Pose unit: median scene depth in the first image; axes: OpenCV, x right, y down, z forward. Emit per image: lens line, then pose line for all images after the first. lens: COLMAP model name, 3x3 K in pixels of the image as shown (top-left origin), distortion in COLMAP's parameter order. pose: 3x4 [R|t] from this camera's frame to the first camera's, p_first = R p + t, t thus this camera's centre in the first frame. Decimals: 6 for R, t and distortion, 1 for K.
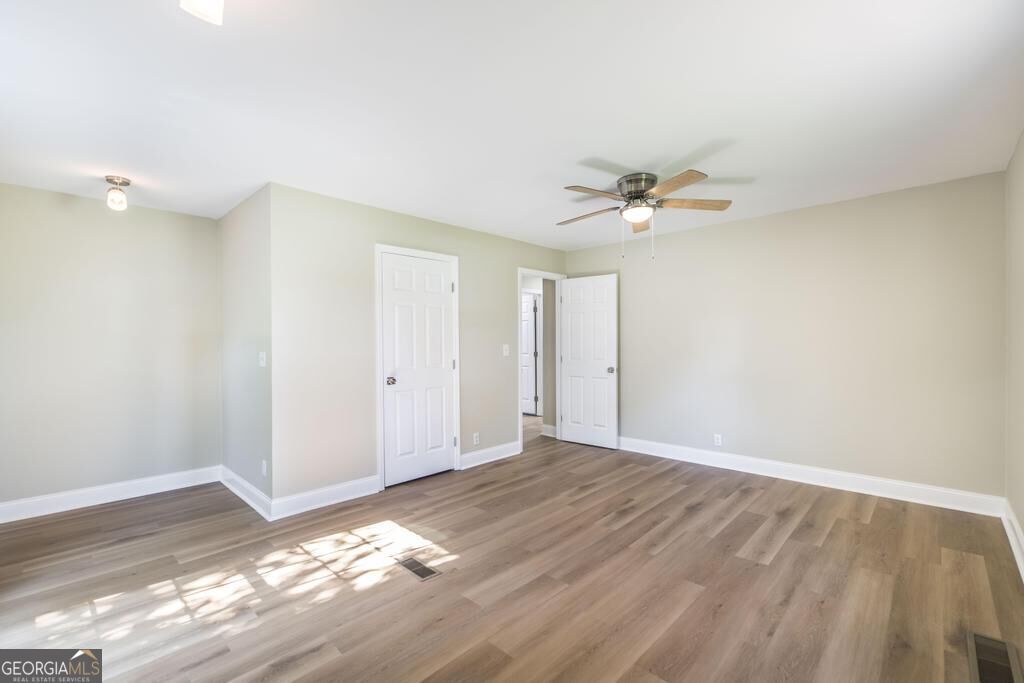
lens RADIAL K [[443.8, 0, 512.6], [0, 443.8, 341.4], [0, 0, 1]] dist [-0.004888, -0.000159]
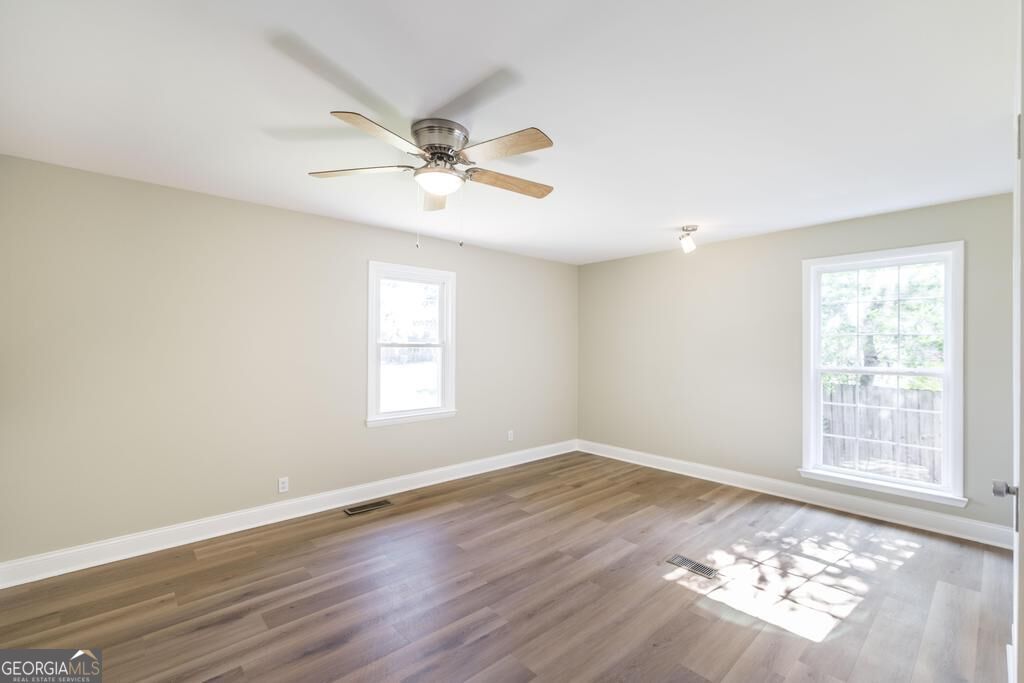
lens RADIAL K [[443.8, 0, 512.1], [0, 443.8, 340.6], [0, 0, 1]] dist [-0.004888, -0.000159]
pose [[-0.997218, 0.003610, 0.074451, 0.156857], [0.002958, 0.999956, -0.008866, -0.048234], [-0.074480, -0.008621, -0.997185, 2.201951]]
